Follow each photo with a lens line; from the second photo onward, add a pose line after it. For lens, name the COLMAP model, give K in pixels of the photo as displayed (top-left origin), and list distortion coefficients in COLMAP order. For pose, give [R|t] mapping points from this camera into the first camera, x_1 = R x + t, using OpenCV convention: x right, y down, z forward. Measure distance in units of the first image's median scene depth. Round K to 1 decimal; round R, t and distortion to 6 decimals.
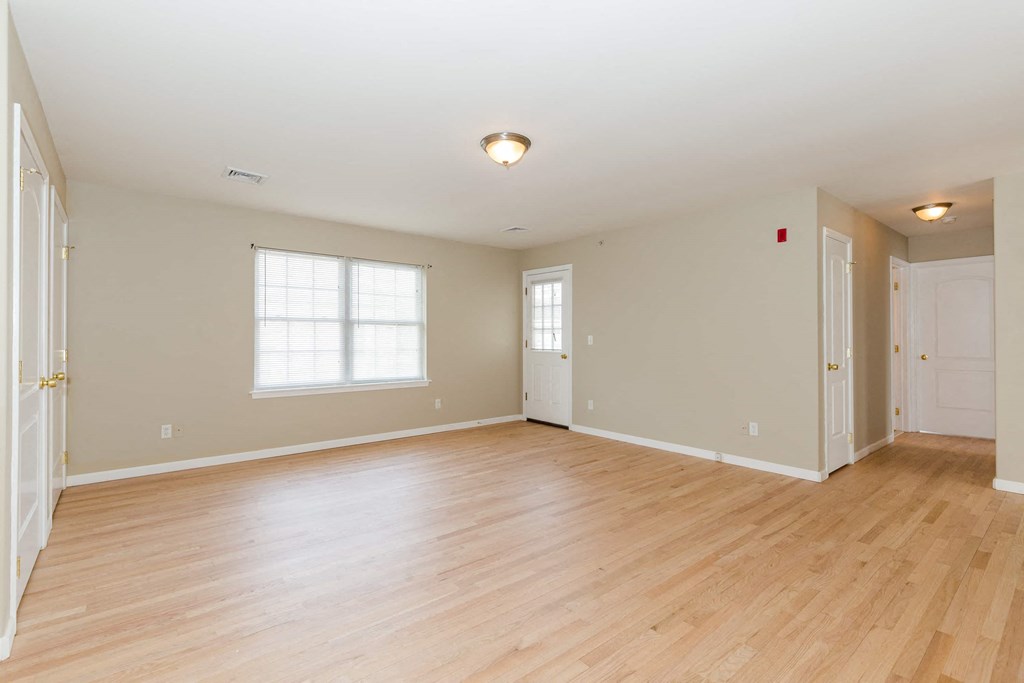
lens RADIAL K [[465.7, 0, 512.0], [0, 465.7, 341.5], [0, 0, 1]] dist [0.000679, 0.000126]
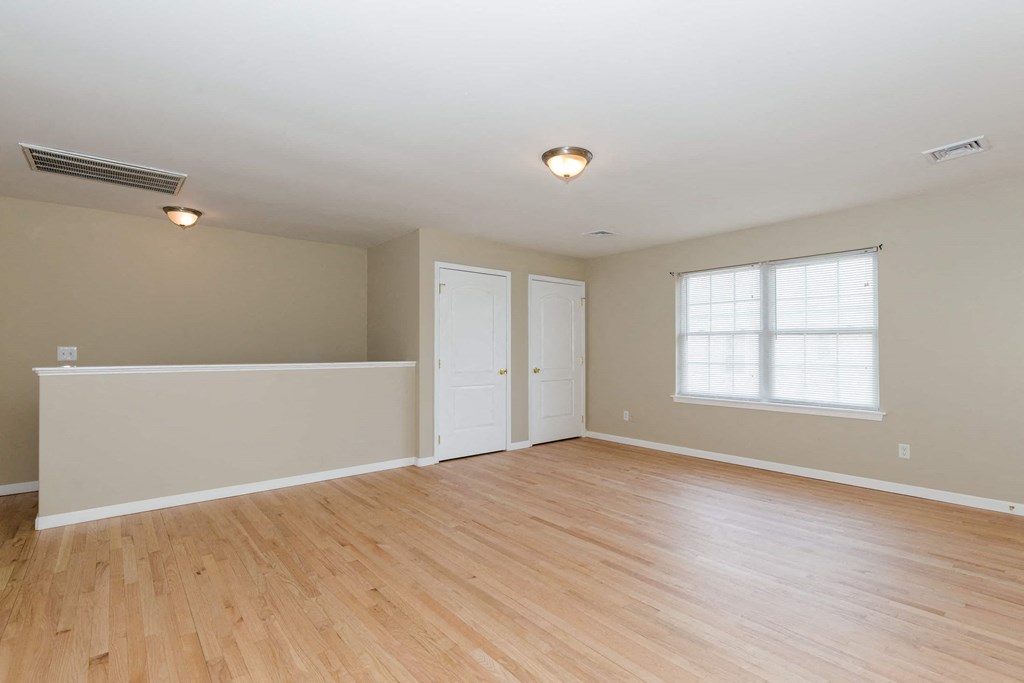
lens RADIAL K [[477.3, 0, 512.0], [0, 477.3, 341.5], [0, 0, 1]] dist [-0.000393, -0.000233]
pose [[0.014002, -0.021291, -0.999675, 0.660641], [-0.011575, 0.999703, -0.021454, -0.000128], [0.999835, 0.011871, 0.013752, 0.568178]]
